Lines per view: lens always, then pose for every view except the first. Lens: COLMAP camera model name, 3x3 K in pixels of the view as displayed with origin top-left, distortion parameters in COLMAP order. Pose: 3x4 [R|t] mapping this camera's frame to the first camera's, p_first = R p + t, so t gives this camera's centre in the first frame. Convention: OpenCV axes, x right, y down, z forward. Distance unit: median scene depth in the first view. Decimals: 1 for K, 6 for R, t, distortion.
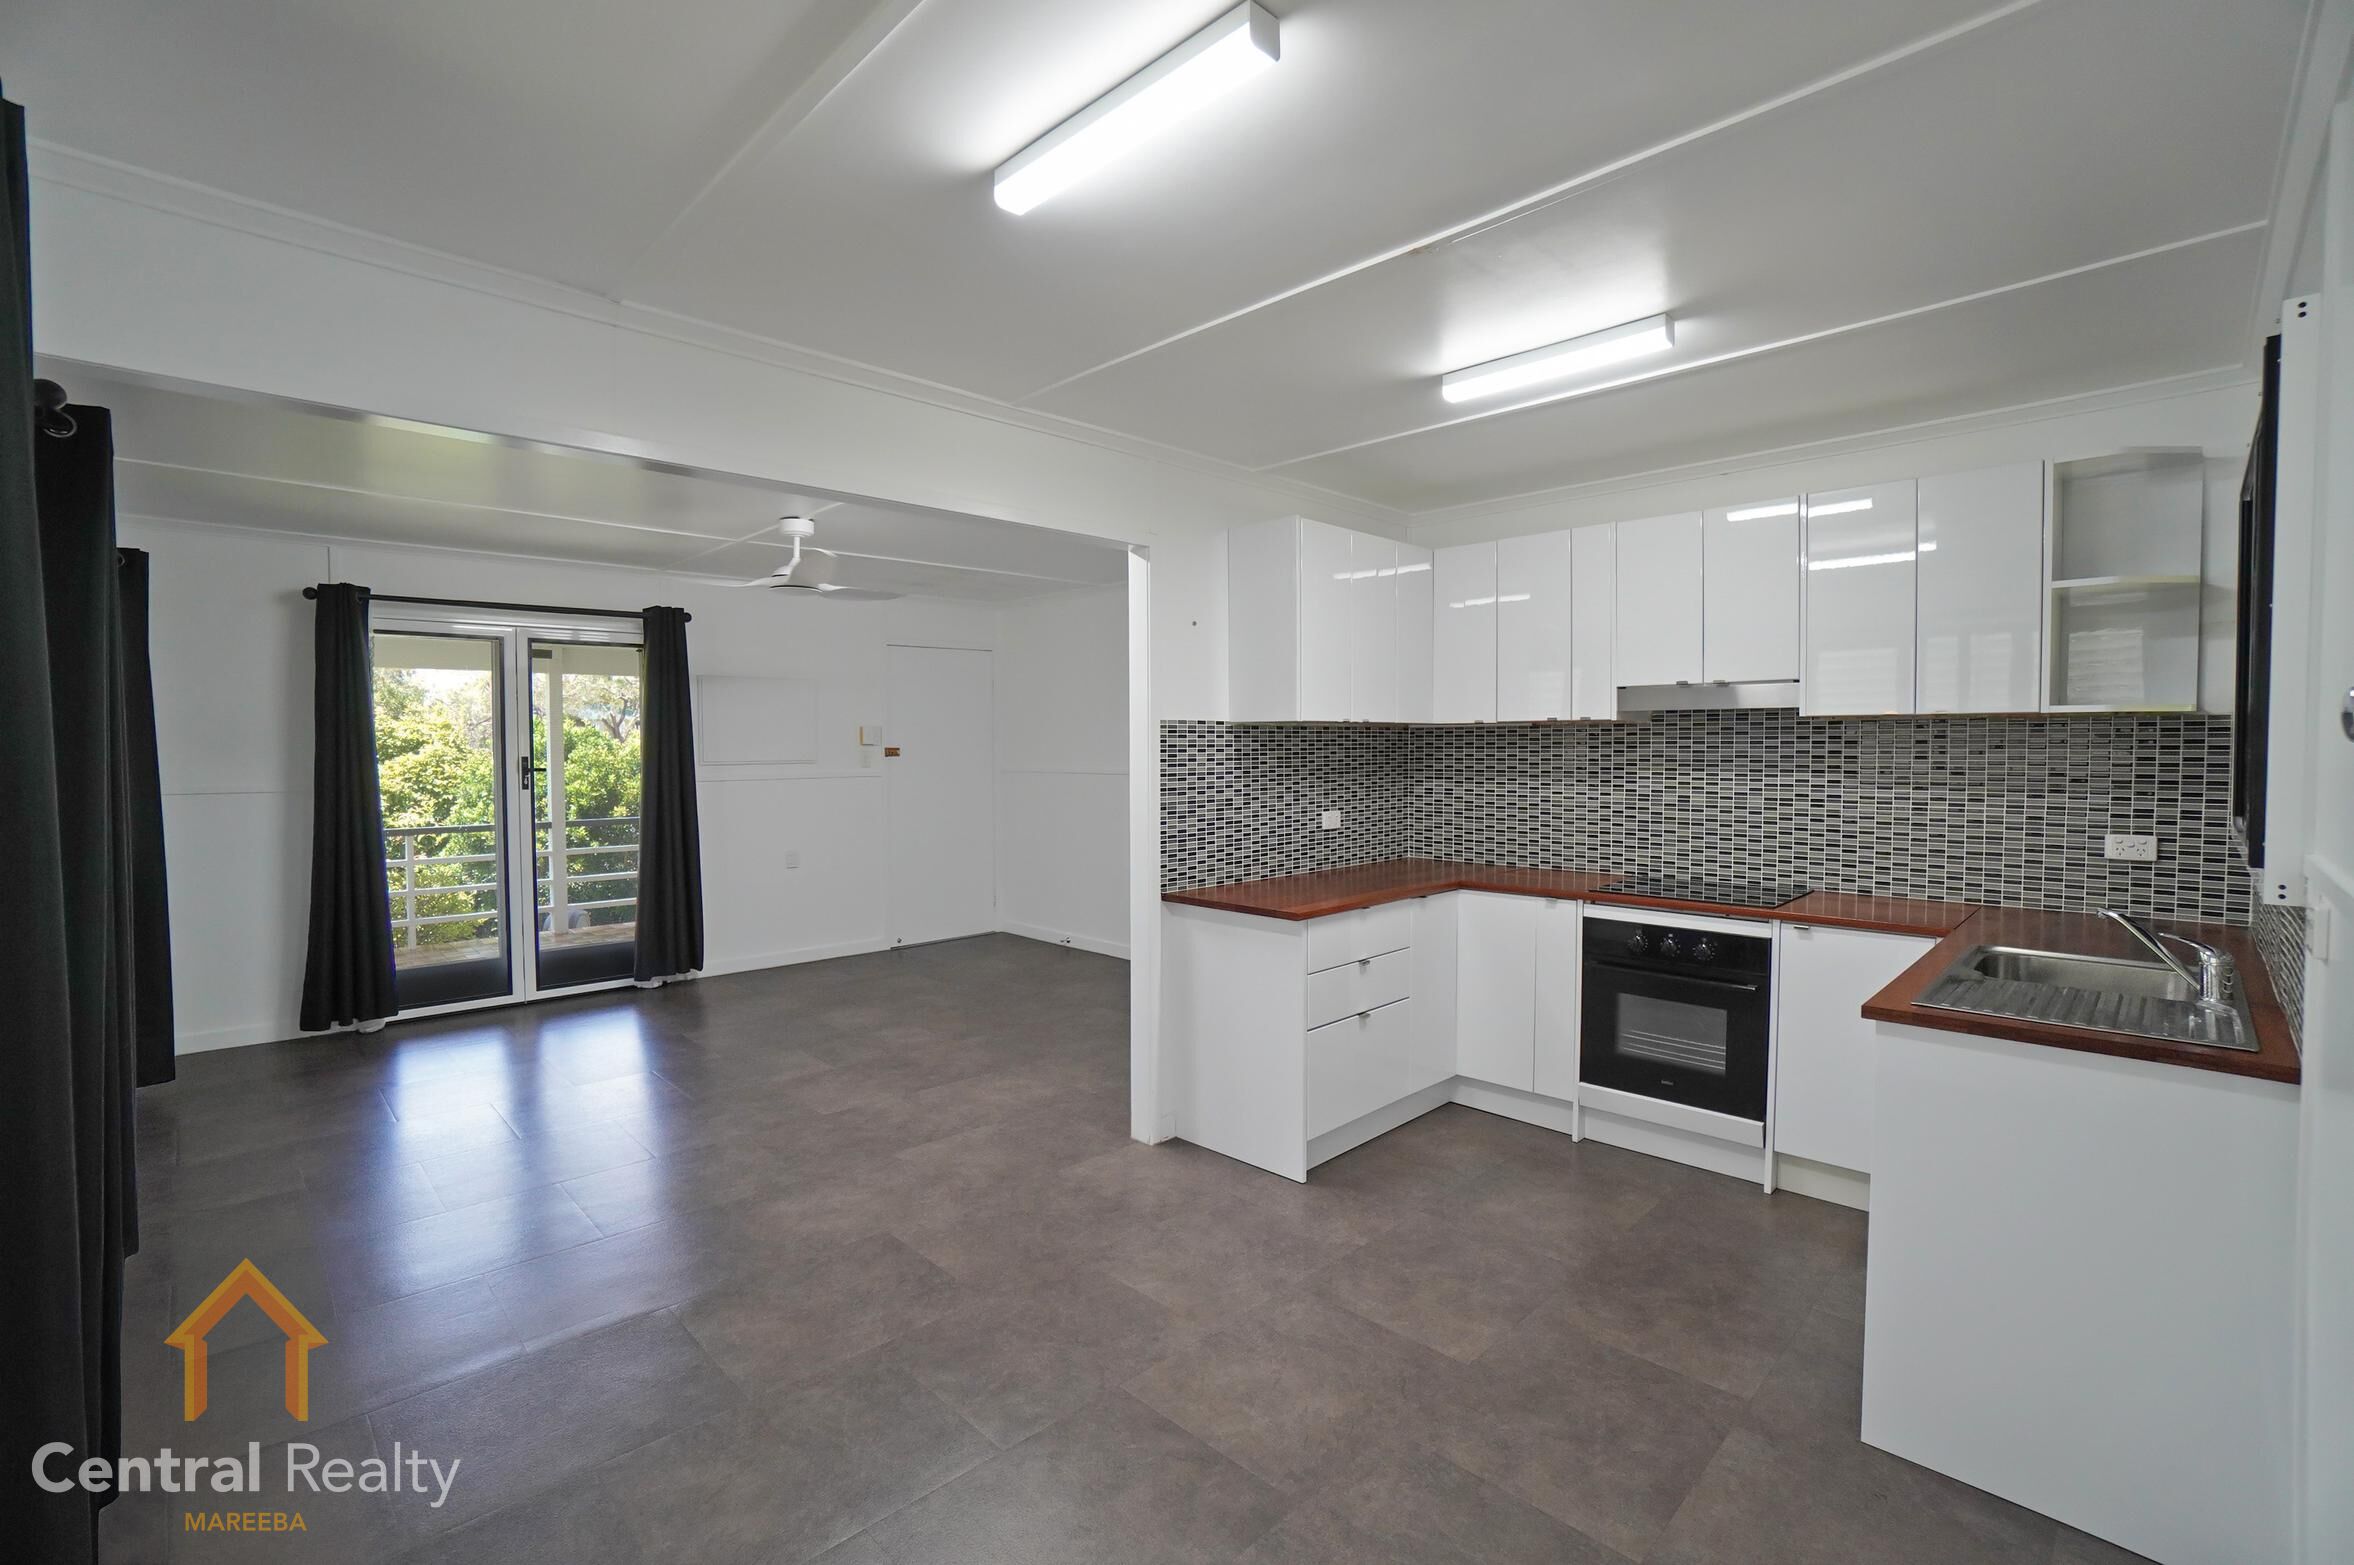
lens RADIAL K [[1065.3, 0, 1177.0], [0, 1065.3, 782.5], [0, 0, 1]] dist [-0.000613, 0.000030]
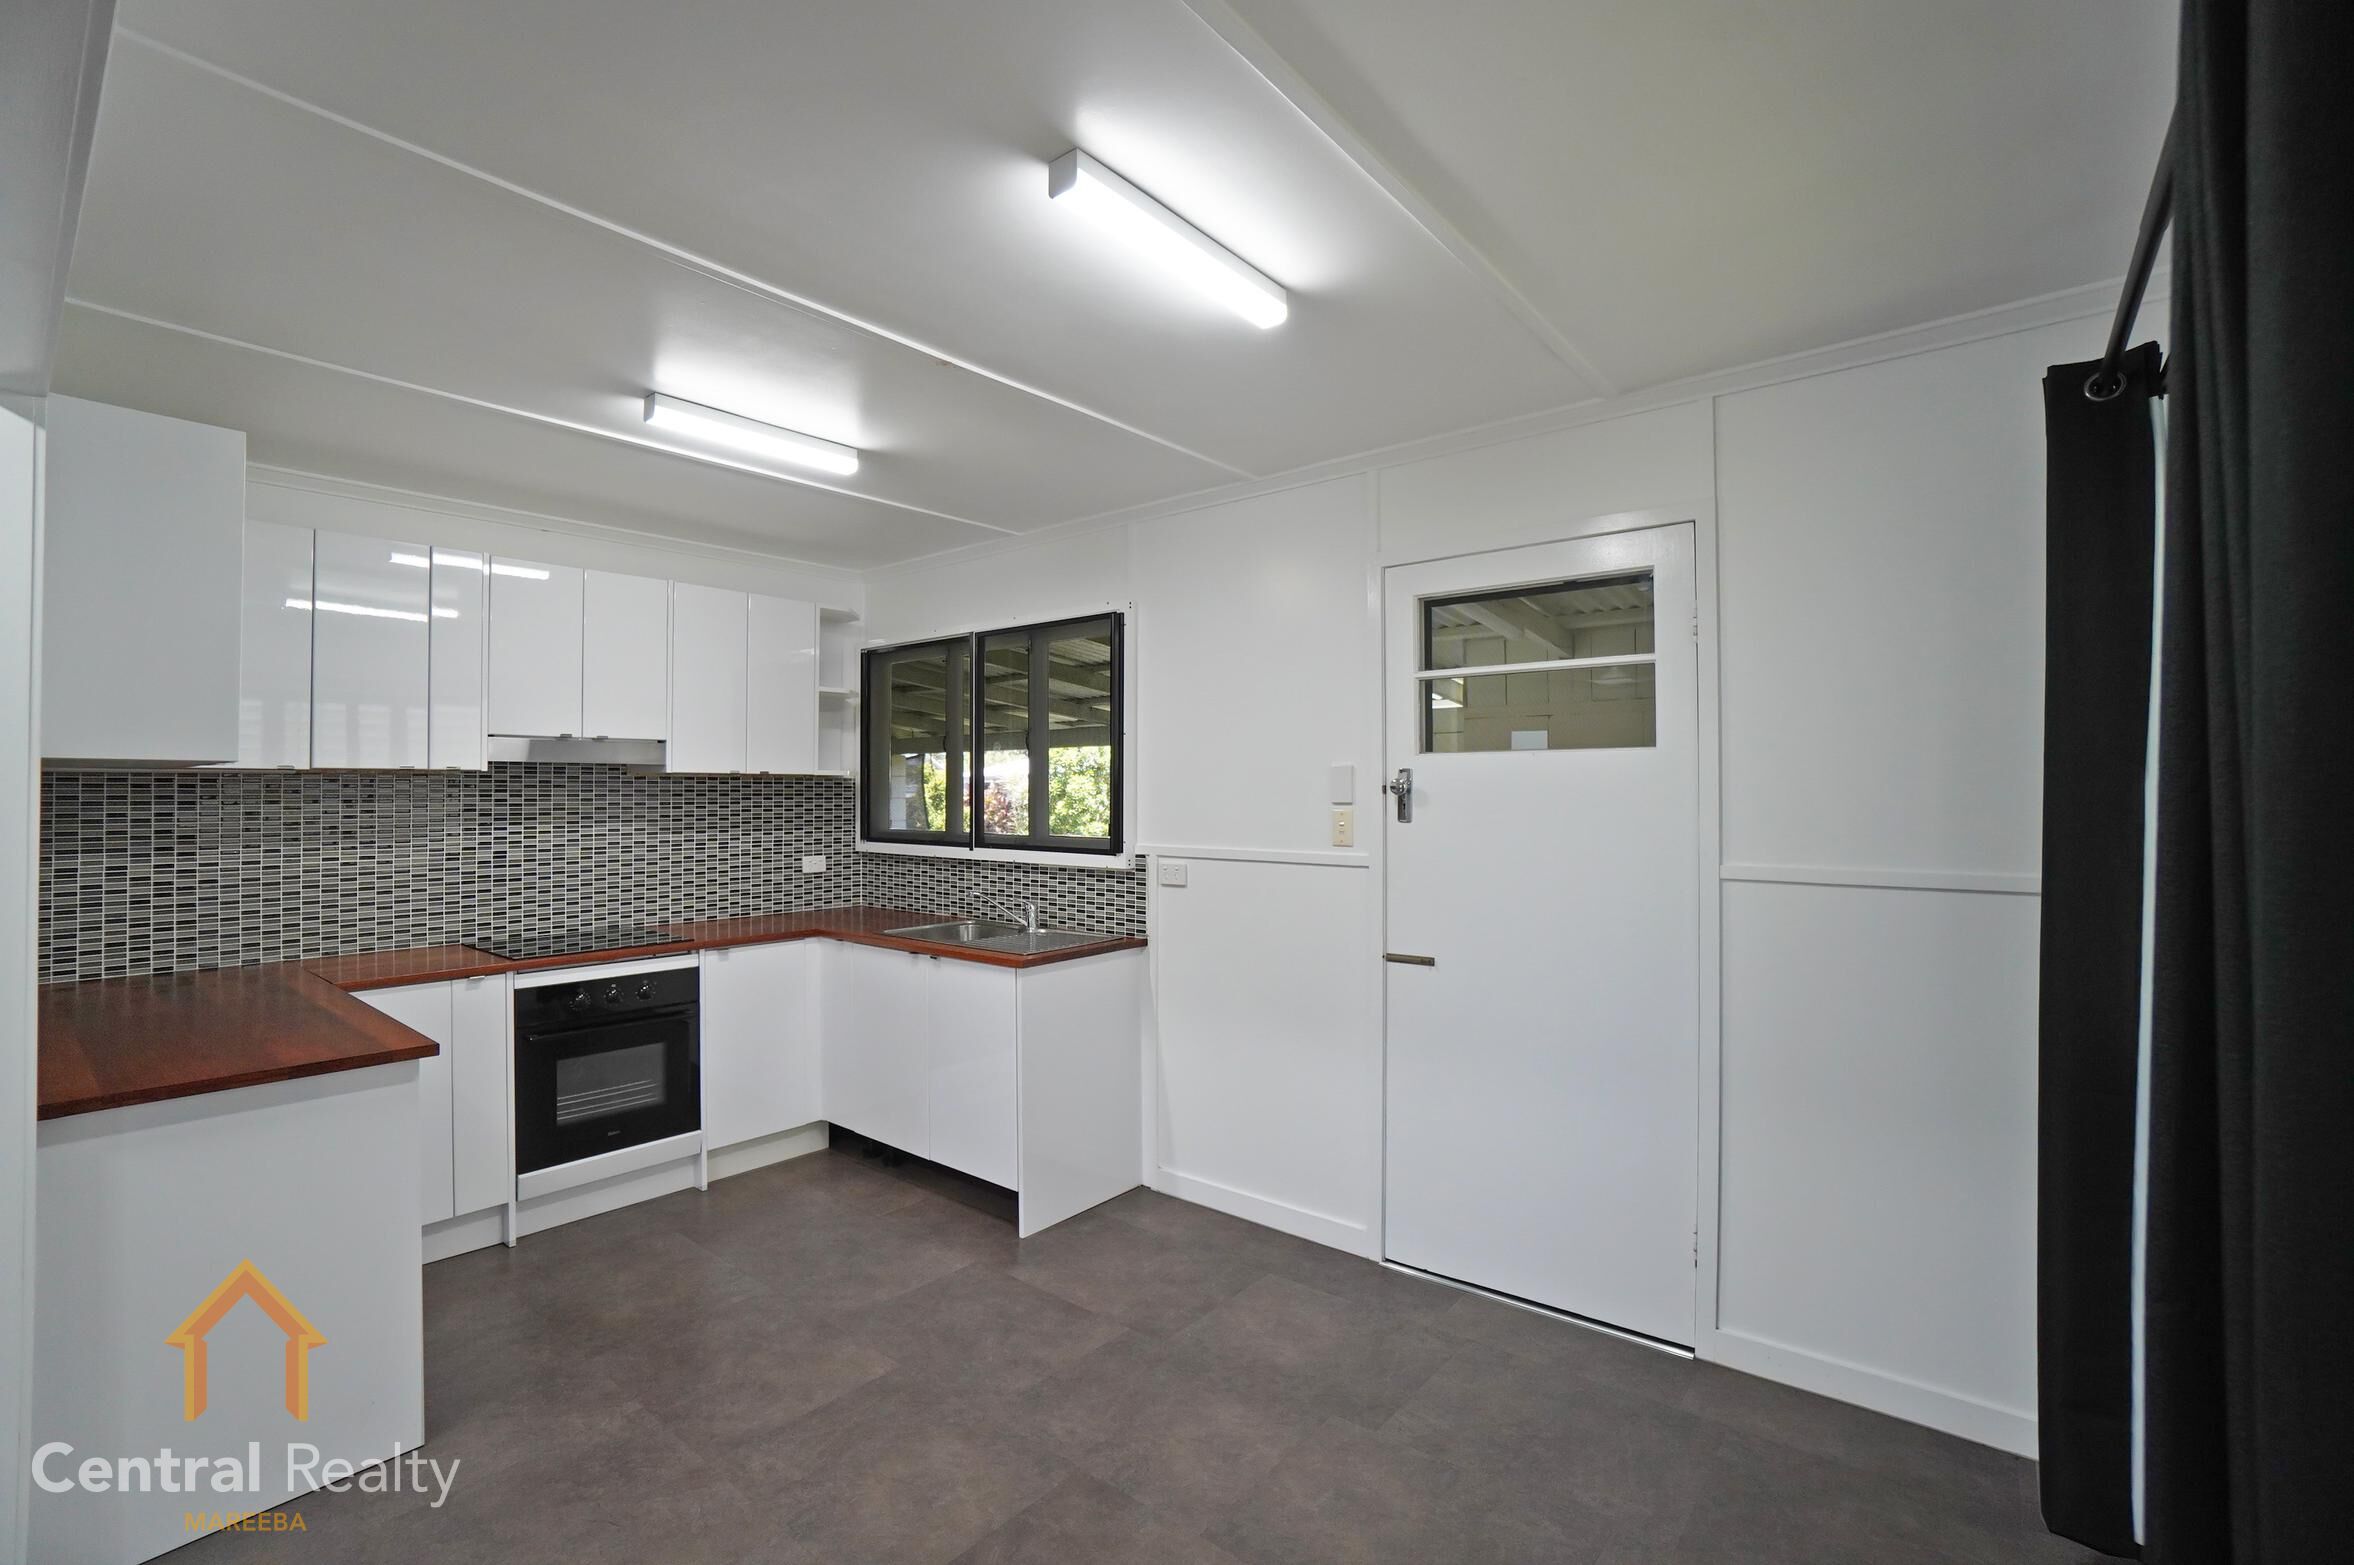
lens RADIAL K [[1012.0, 0, 1177.0], [0, 1012.0, 782.5], [0, 0, 1]] dist [-0.001844, -0.000173]
pose [[-0.073556, 0.014305, 0.997189, -0.506327], [0.038974, 0.999175, -0.011458, -0.016288], [-0.996529, 0.038021, -0.074052, 0.497794]]
